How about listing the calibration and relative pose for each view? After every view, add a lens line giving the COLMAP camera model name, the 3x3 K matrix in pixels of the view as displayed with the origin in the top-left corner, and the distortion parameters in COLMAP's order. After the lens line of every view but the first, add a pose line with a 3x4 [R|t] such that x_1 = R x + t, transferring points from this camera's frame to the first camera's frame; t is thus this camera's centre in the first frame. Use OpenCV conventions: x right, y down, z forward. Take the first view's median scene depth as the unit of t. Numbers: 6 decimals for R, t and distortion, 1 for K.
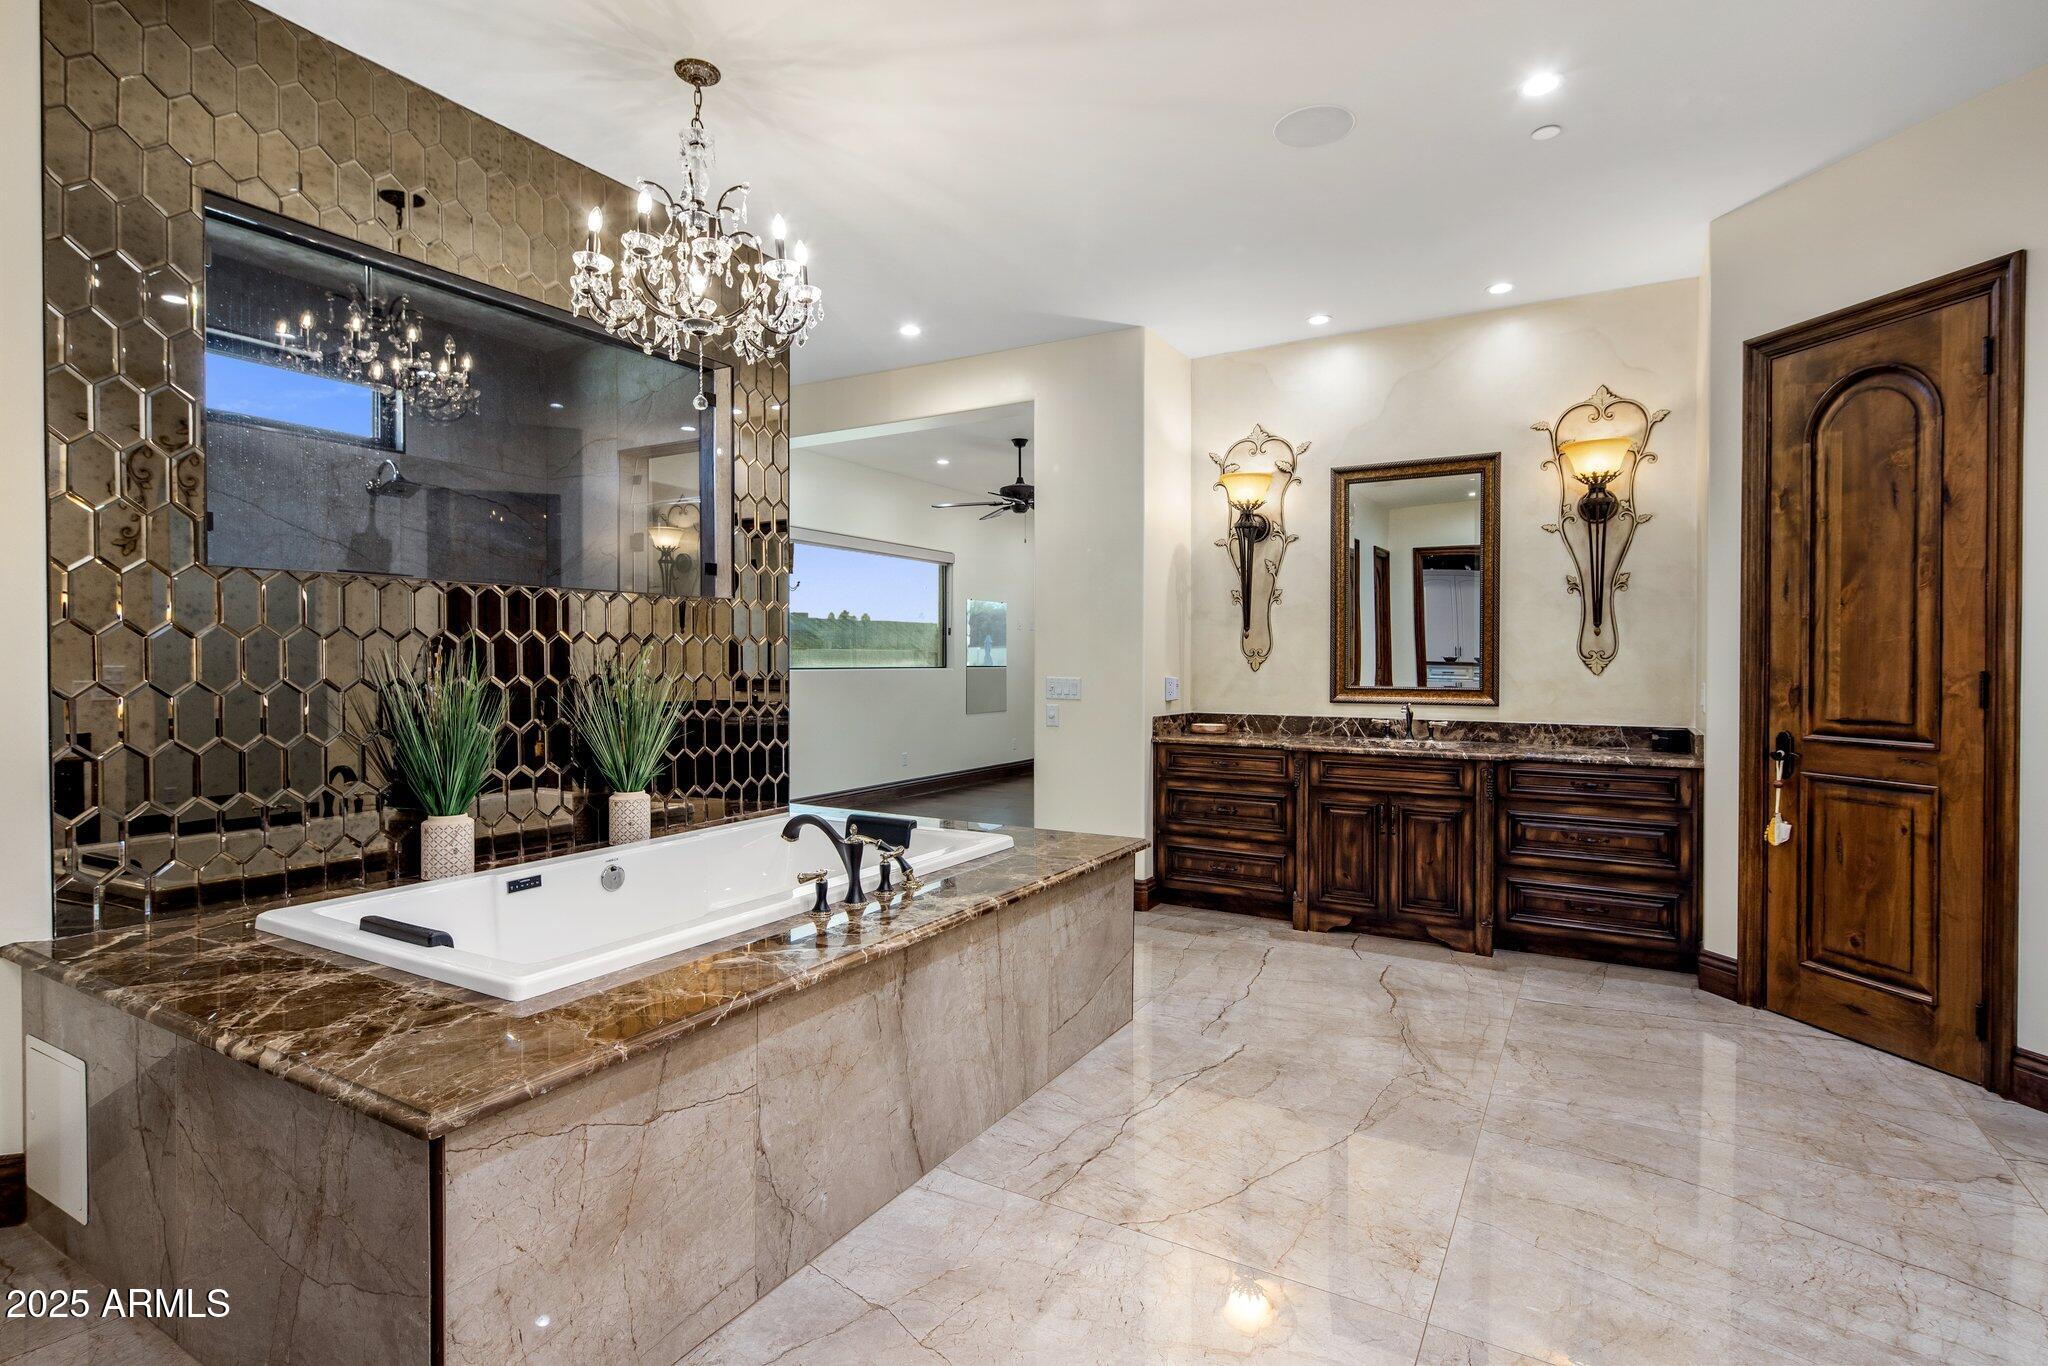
lens RADIAL K [[998.3, 0, 1024.2], [0, 998.3, 673.9], [0, 0, 1]] dist [0.003870, -0.001142]
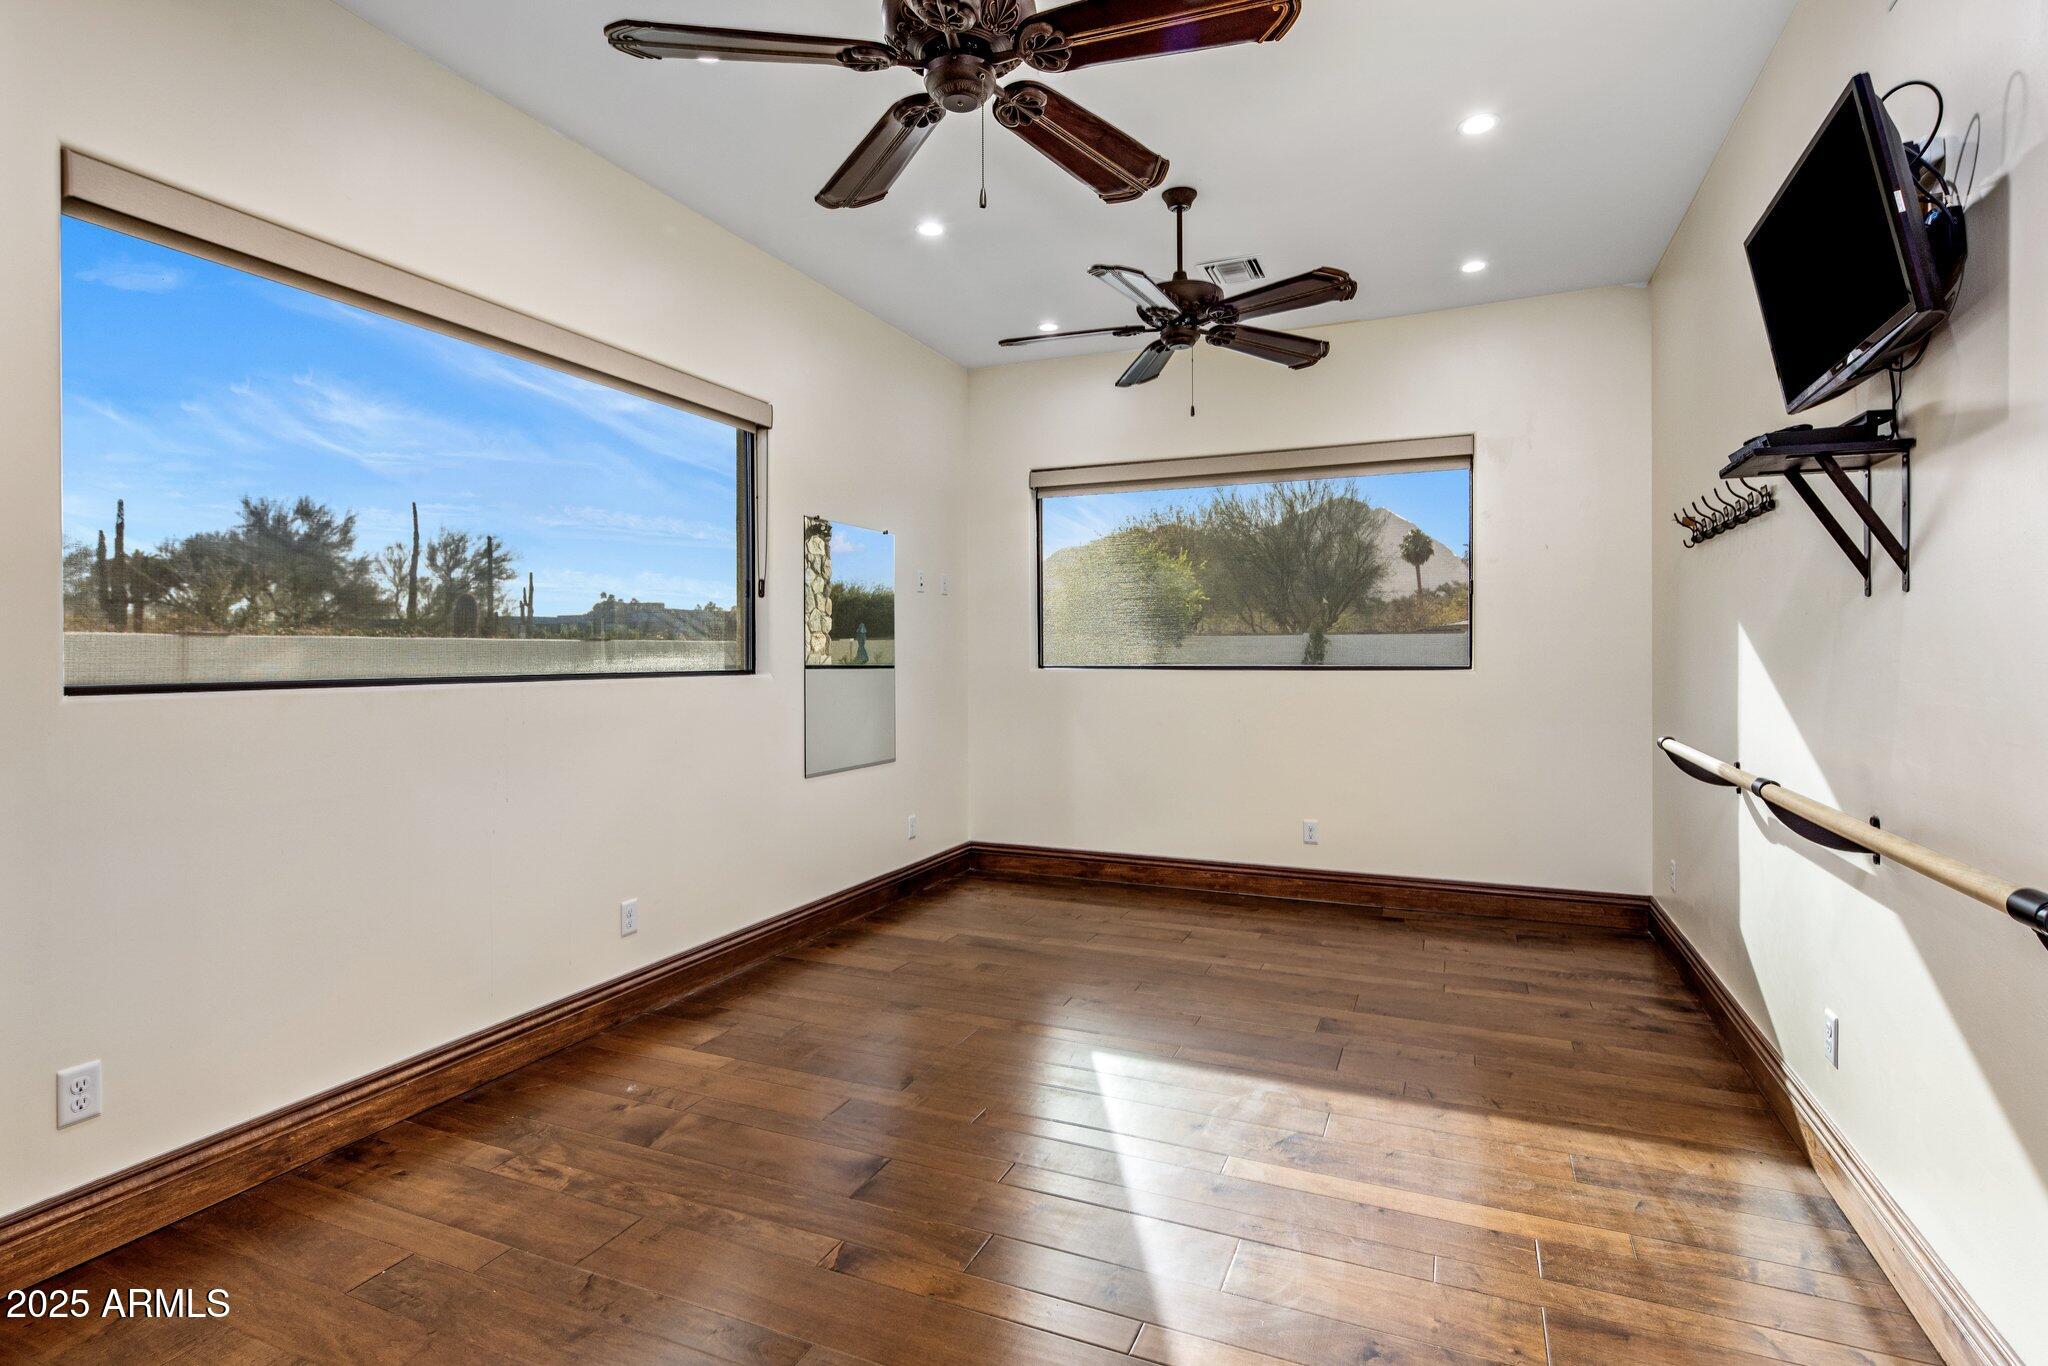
lens RADIAL K [[998.3, 0, 1025.4], [0, 998.3, 672.0], [0, 0, 1]] dist [0.003870, -0.001142]
pose [[0.992178, -0.009170, 0.124497, -0.020879], [0.008421, 0.999943, 0.006537, -0.010306], [-0.124550, -0.005438, 0.992198, 0.679308]]
